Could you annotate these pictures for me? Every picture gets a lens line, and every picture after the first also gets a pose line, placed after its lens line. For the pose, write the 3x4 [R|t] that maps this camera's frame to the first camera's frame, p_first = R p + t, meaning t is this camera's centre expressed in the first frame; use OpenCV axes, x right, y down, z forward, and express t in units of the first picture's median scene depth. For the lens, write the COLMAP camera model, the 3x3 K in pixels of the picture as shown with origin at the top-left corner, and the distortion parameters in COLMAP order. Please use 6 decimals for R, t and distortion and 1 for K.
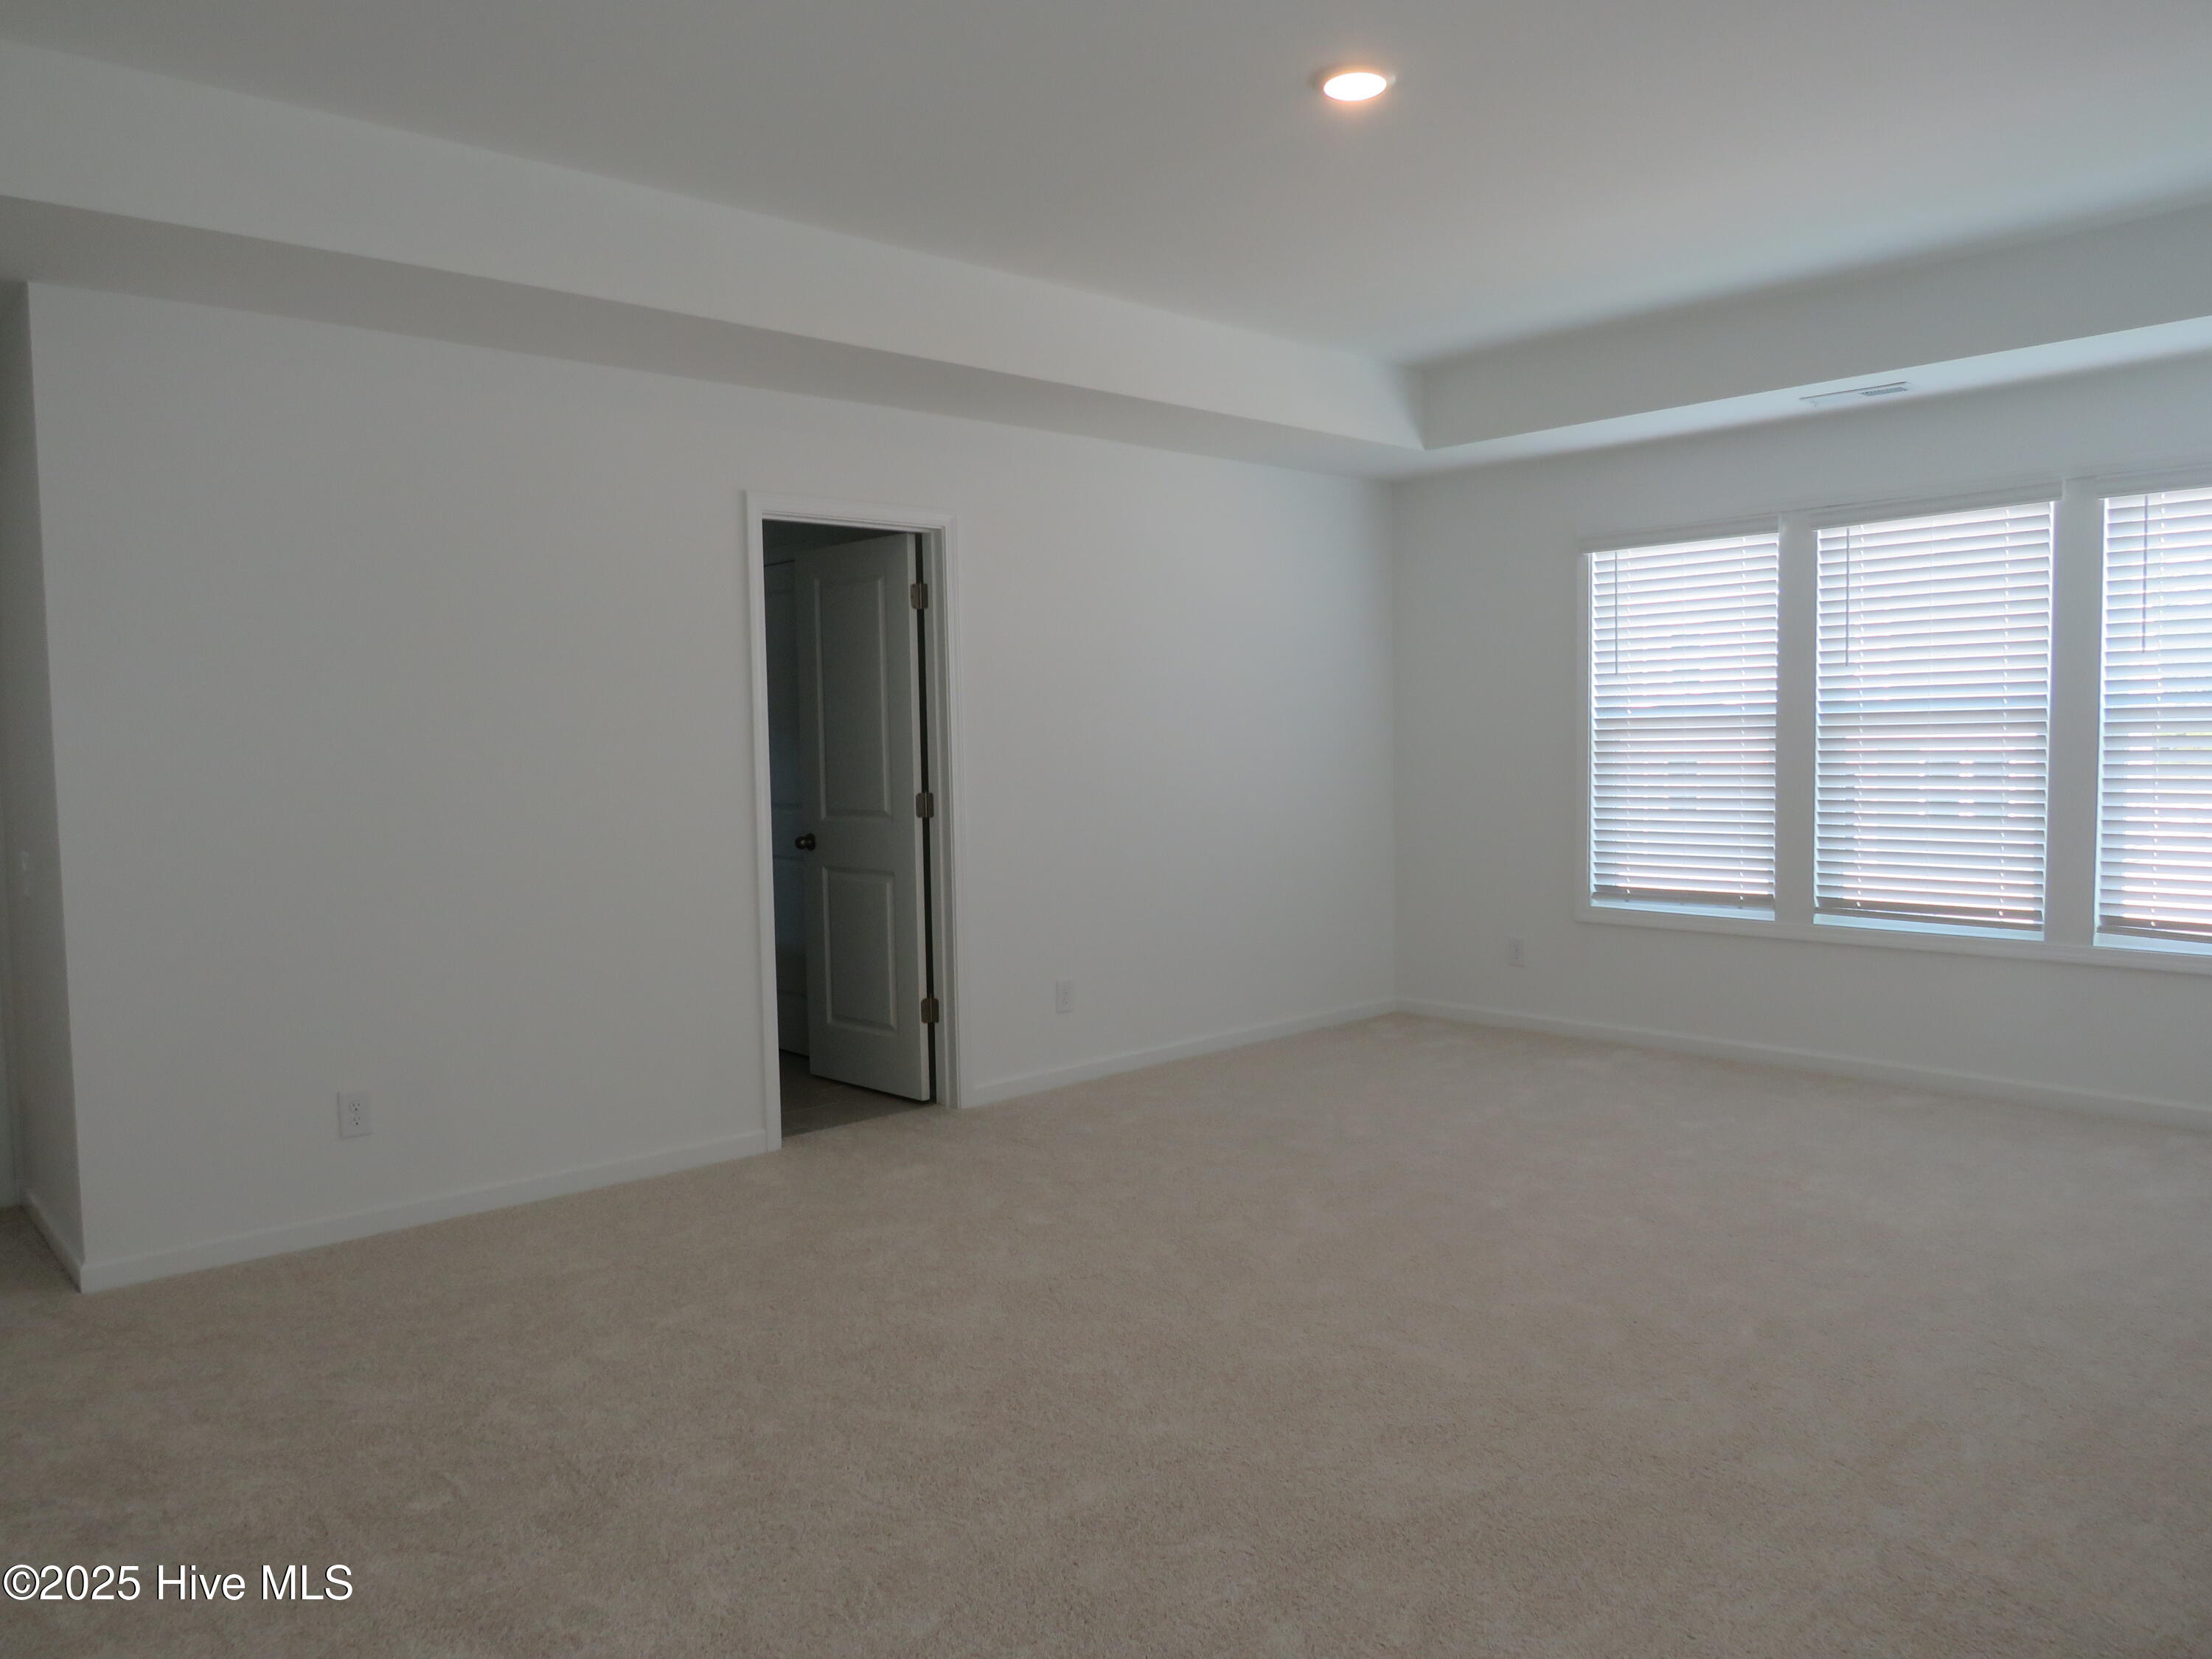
lens RADIAL K [[1704.6, 0, 1112.4], [0, 1704.6, 846.0], [0, 0, 1]] dist [0.003259, 0.002281]
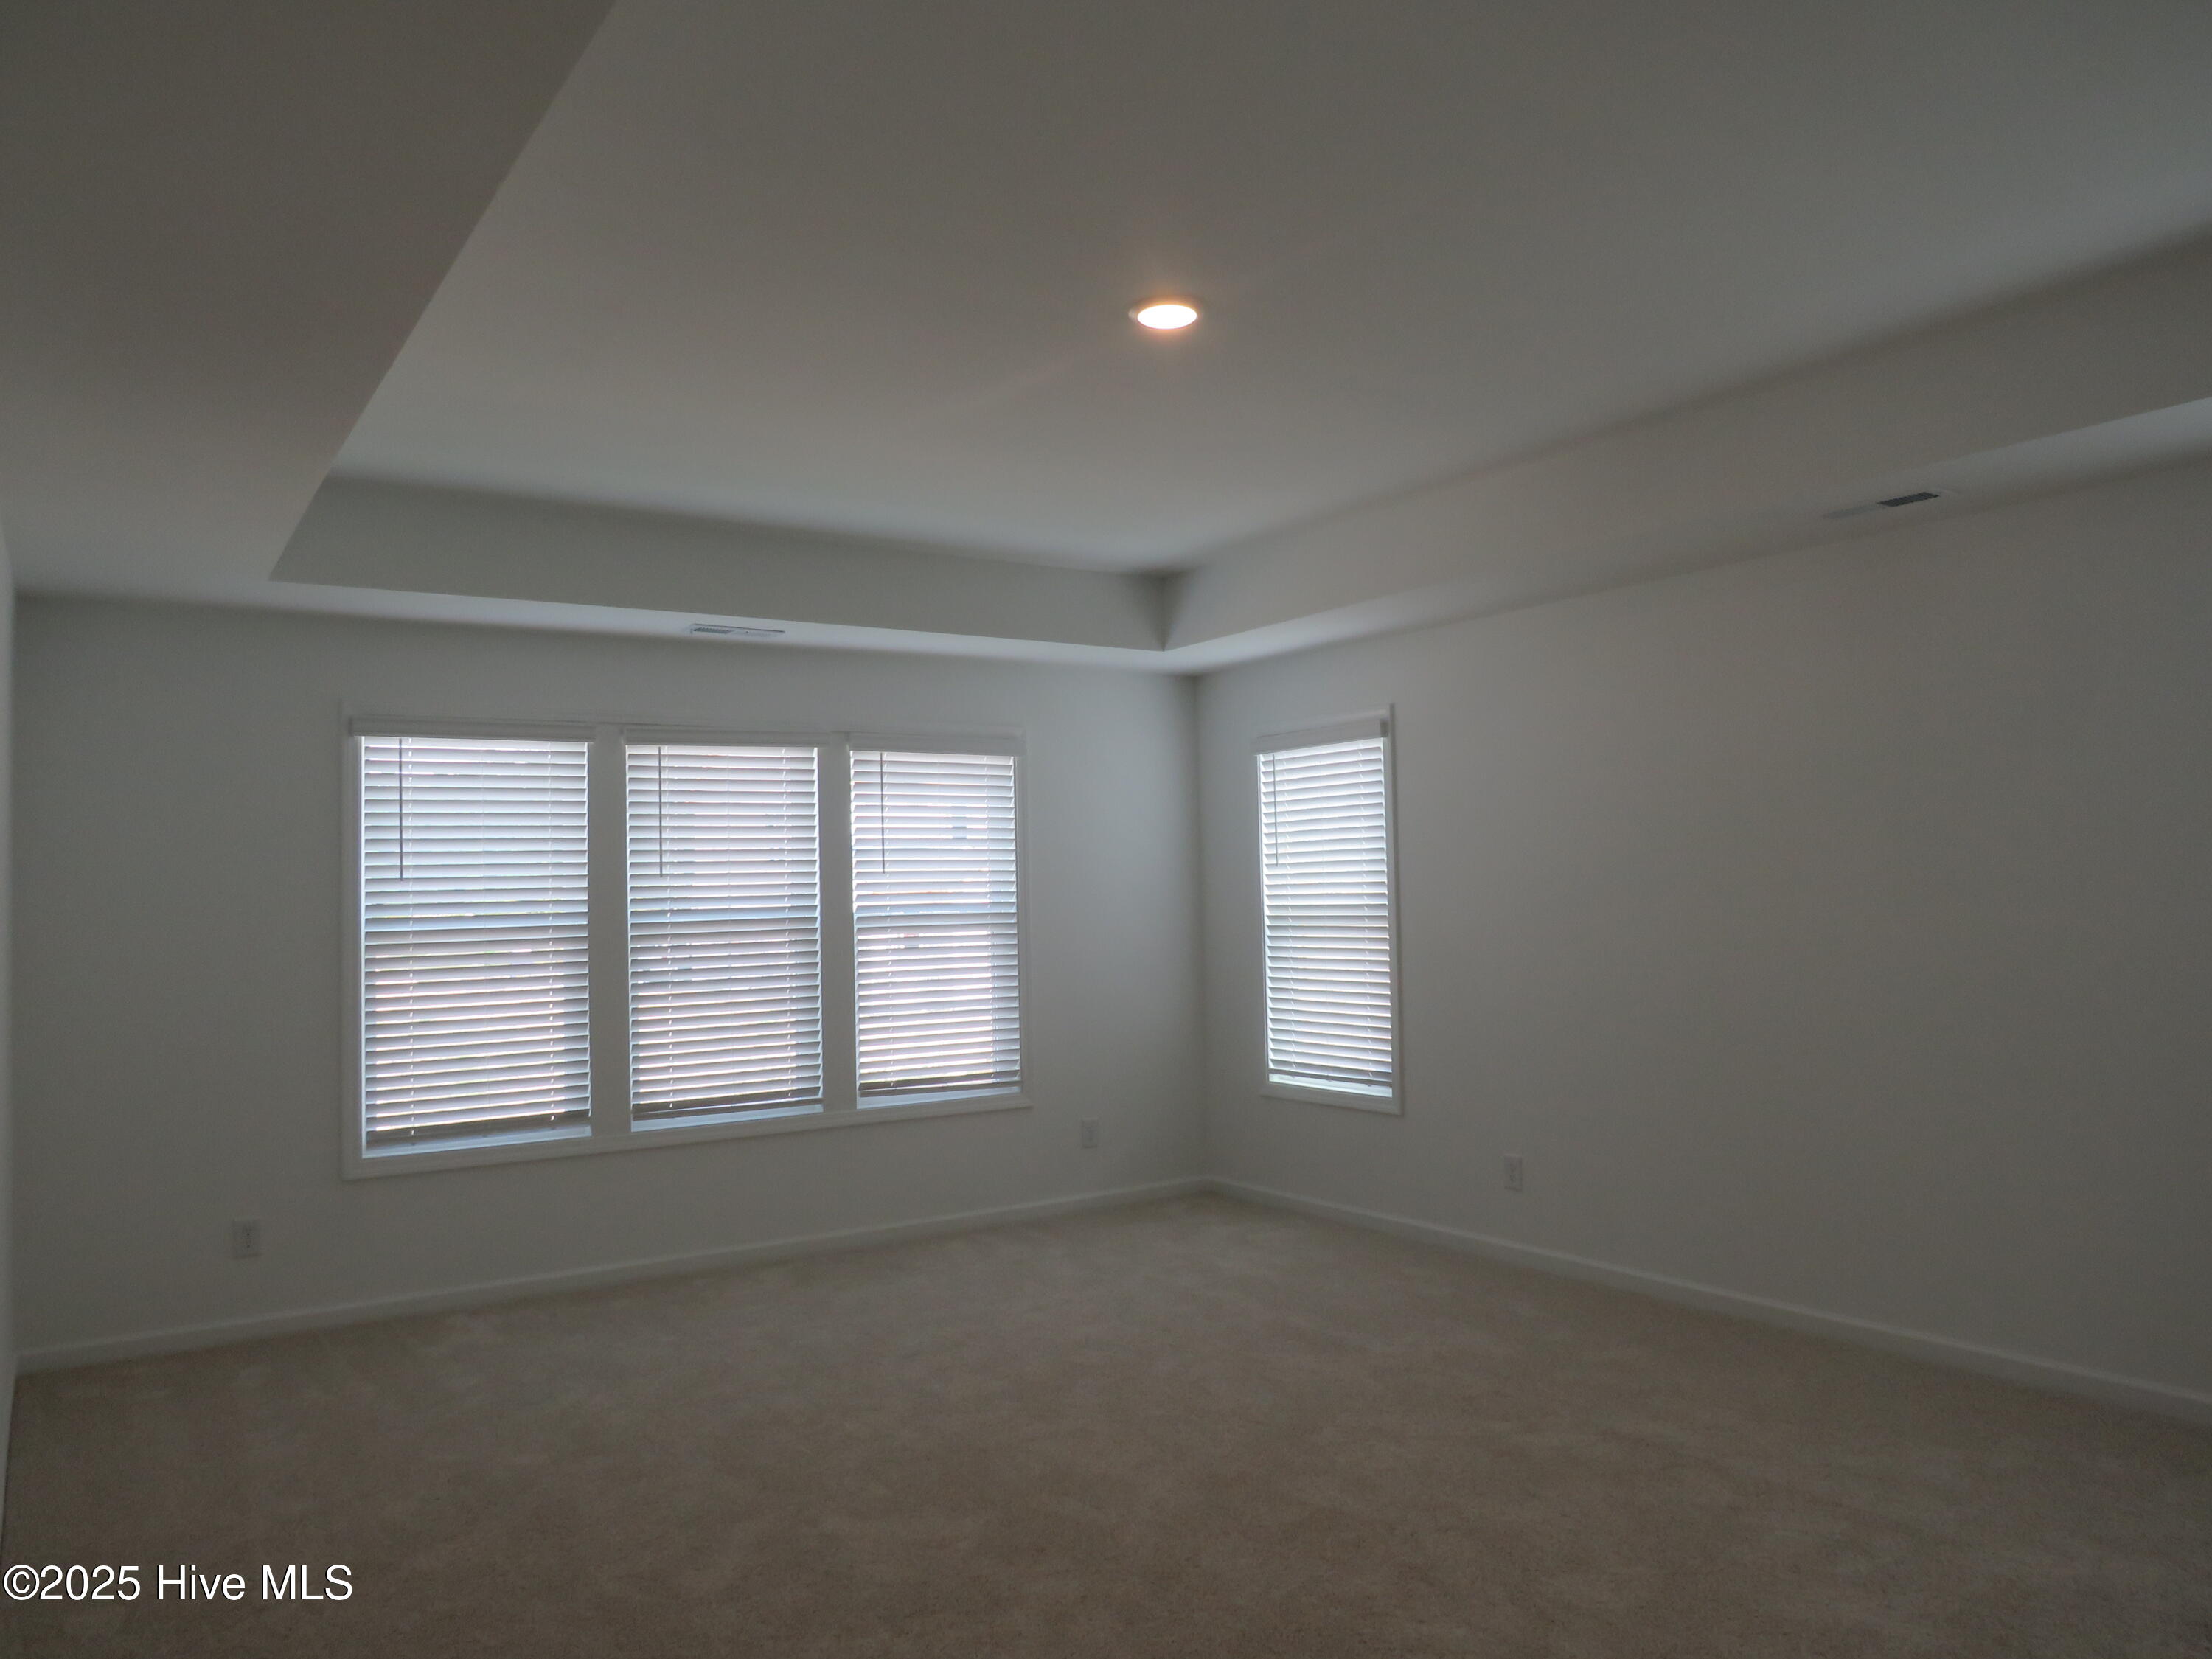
lens RADIAL K [[1591.4, 0, 1108.6], [0, 1591.4, 825.9], [0, 0, 1]] dist [-0.008346, -0.000043]
pose [[0.145606, 0.065494, 0.987172, -0.472040], [0.095231, 0.992245, -0.079877, -0.030932], [-0.984749, 0.105640, 0.138240, 0.562150]]
